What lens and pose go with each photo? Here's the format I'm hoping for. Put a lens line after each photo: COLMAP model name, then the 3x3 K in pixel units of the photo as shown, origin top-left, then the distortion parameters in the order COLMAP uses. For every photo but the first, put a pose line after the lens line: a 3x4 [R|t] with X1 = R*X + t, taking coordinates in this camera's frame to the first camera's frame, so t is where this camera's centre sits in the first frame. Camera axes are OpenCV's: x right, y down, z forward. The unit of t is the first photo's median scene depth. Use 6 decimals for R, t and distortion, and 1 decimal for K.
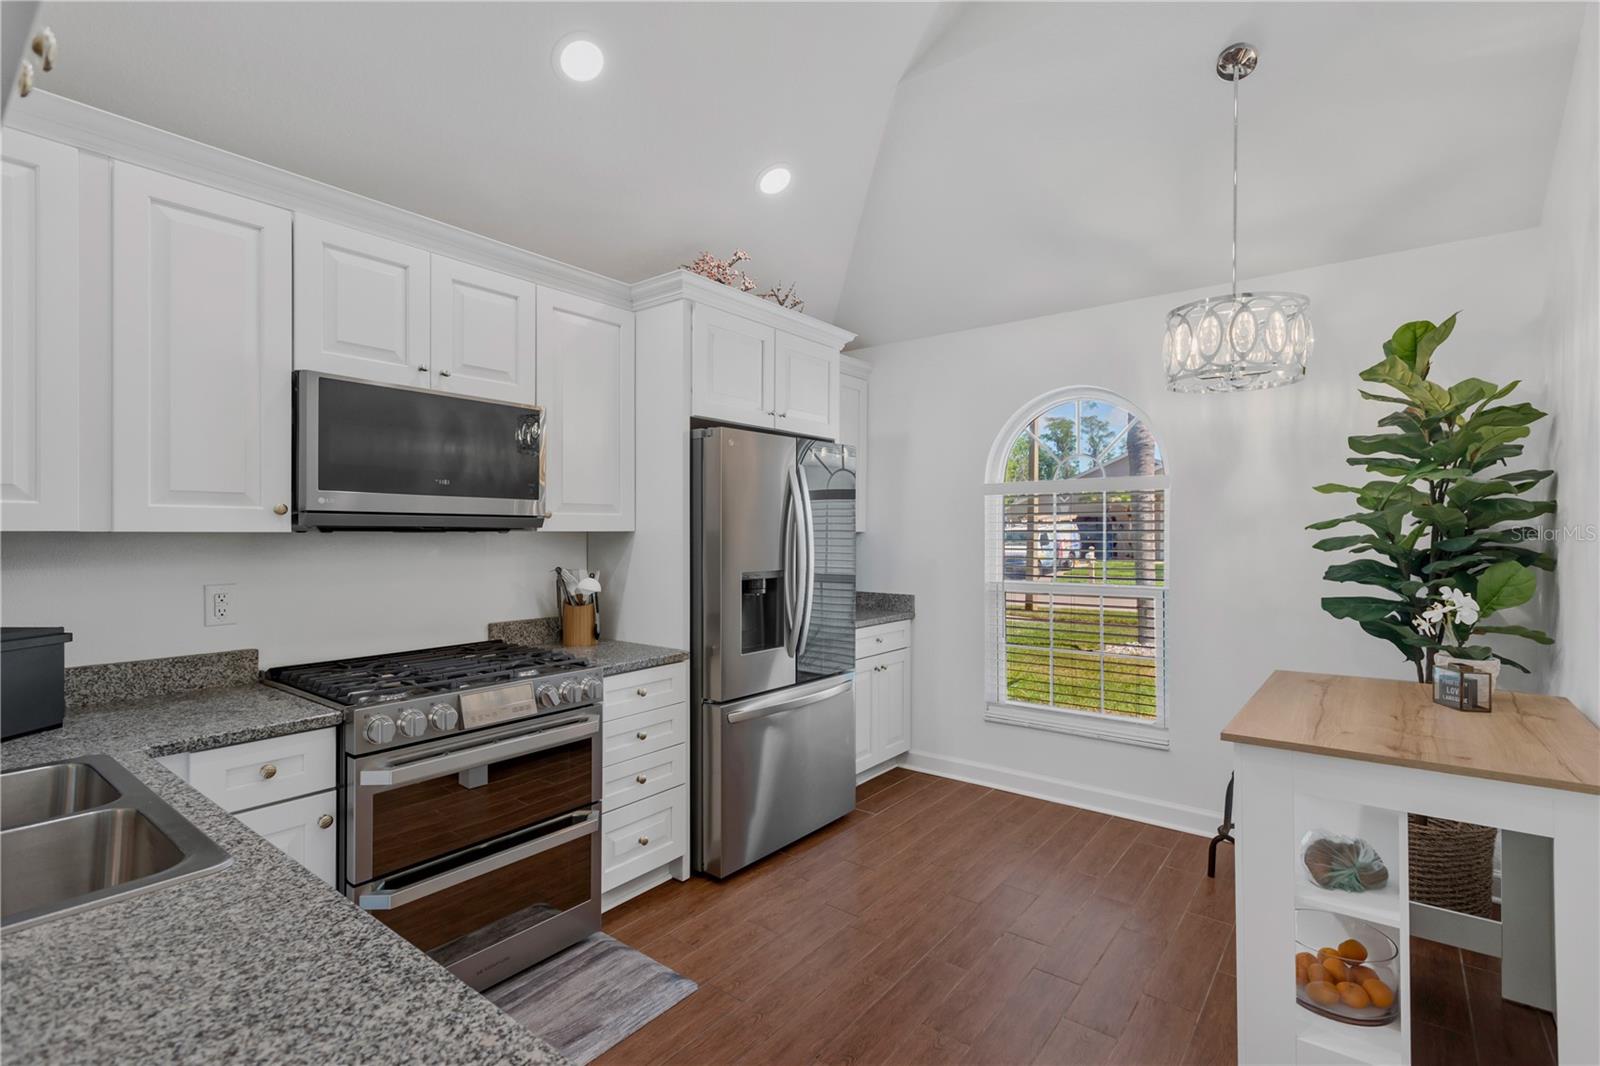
lens RADIAL K [[752.5, 0, 800.6], [0, 752.5, 538.2], [0, 0, 1]] dist [0.016847, -0.005581]
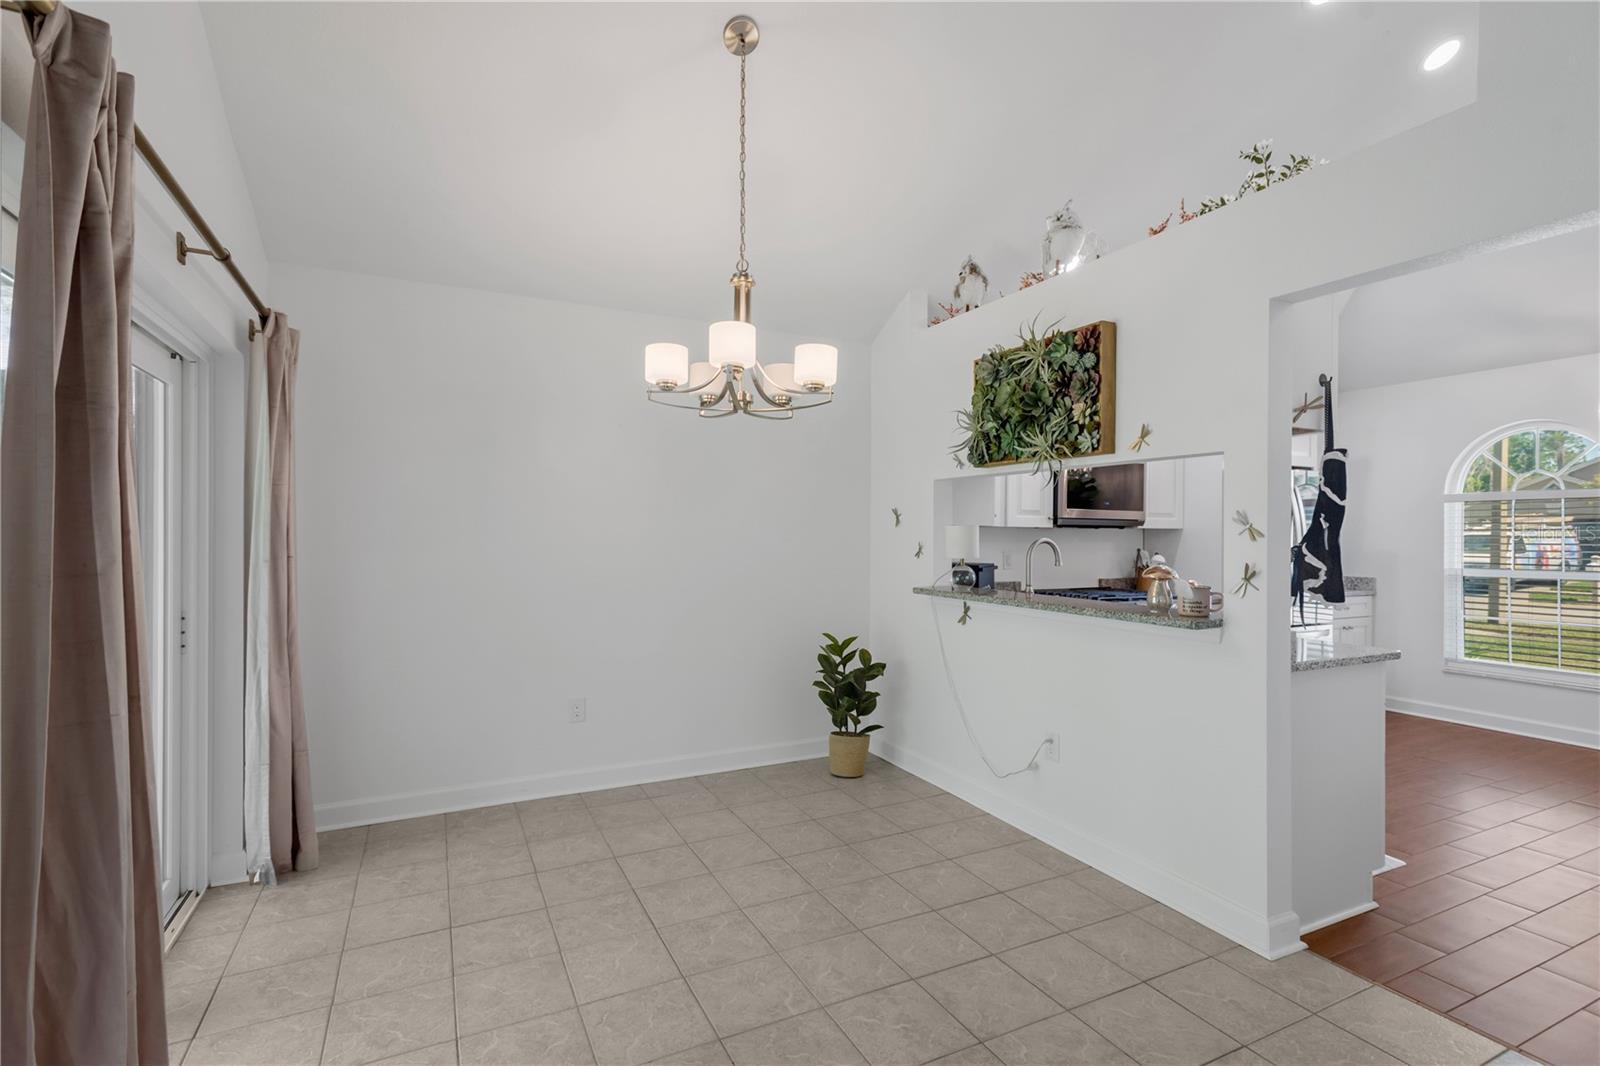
lens RADIAL K [[752.5, 0, 799.0], [0, 752.5, 538.4], [0, 0, 1]] dist [0.016847, -0.005581]
pose [[0.899130, 0.006967, -0.437627, -0.289338], [-0.009465, 0.999949, -0.003527, 0.030723], [0.437580, 0.007313, 0.899150, -1.052126]]
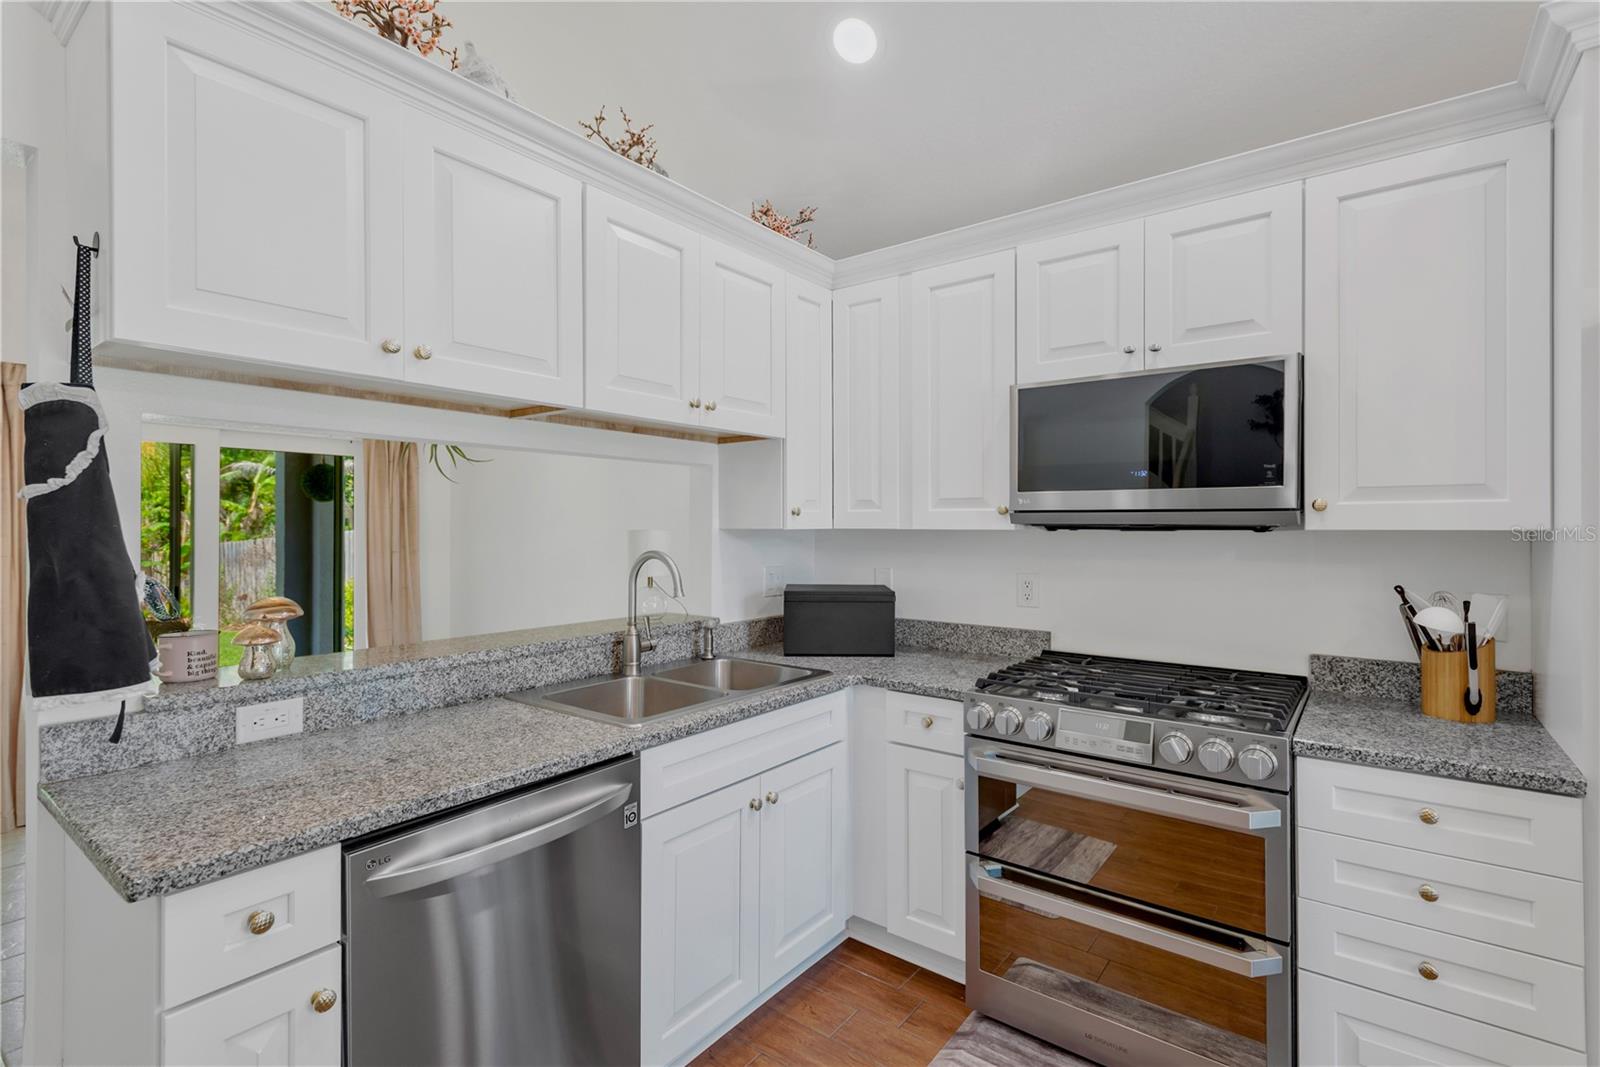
lens RADIAL K [[752.5, 0, 808.0], [0, 752.5, 530.2], [0, 0, 1]] dist [0.016847, -0.005581]
pose [[0.007628, 0.002129, -0.999969, 0.357641], [-0.011928, 0.999927, 0.002038, -0.004787], [0.999900, 0.011912, 0.007653, 0.535909]]
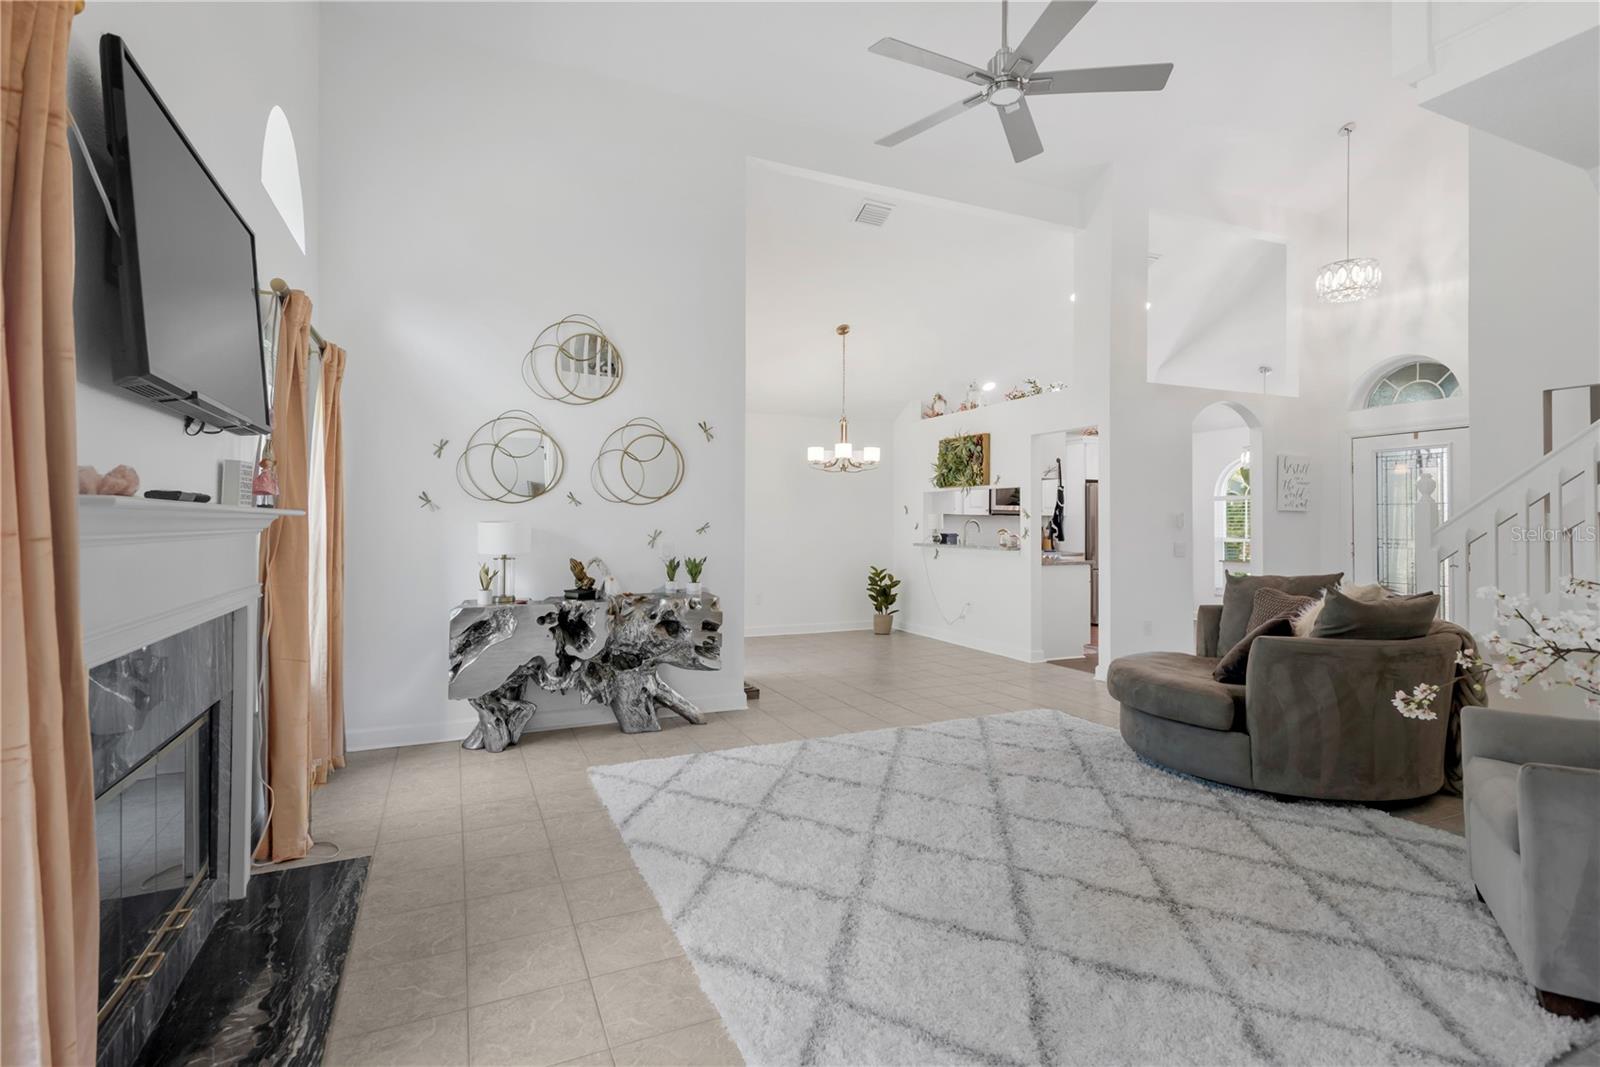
lens RADIAL K [[752.5, 0, 811.9], [0, 752.5, 523.9], [0, 0, 1]] dist [0.016847, -0.005581]
pose [[0.890154, 0.002915, -0.455650, 0.301462], [-0.008274, 0.999918, -0.009766, 0.071734], [0.455584, 0.012464, 0.890106, -2.565780]]
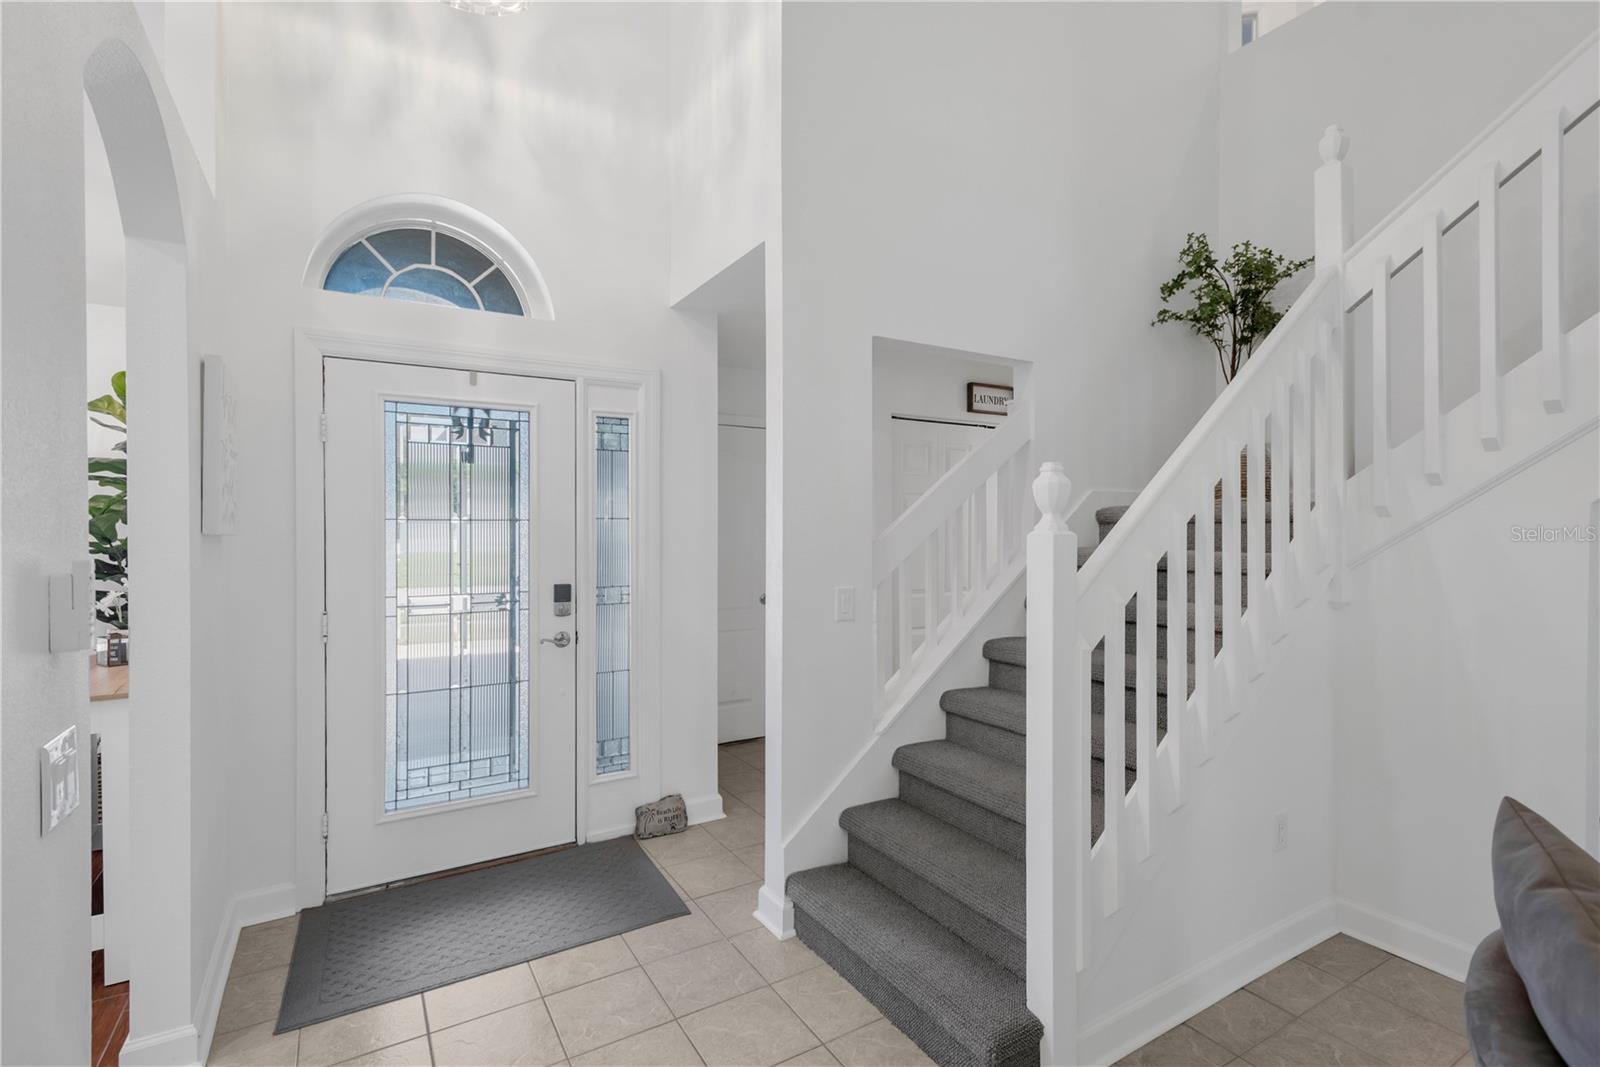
lens RADIAL K [[752.5, 0, 808.4], [0, 752.5, 540.1], [0, 0, 1]] dist [0.016847, -0.005581]
pose [[0.358503, -0.007967, 0.933494, 0.023771], [0.006570, 0.999960, 0.006011, -0.002121], [-0.933505, 0.003978, 0.358541, -0.504604]]
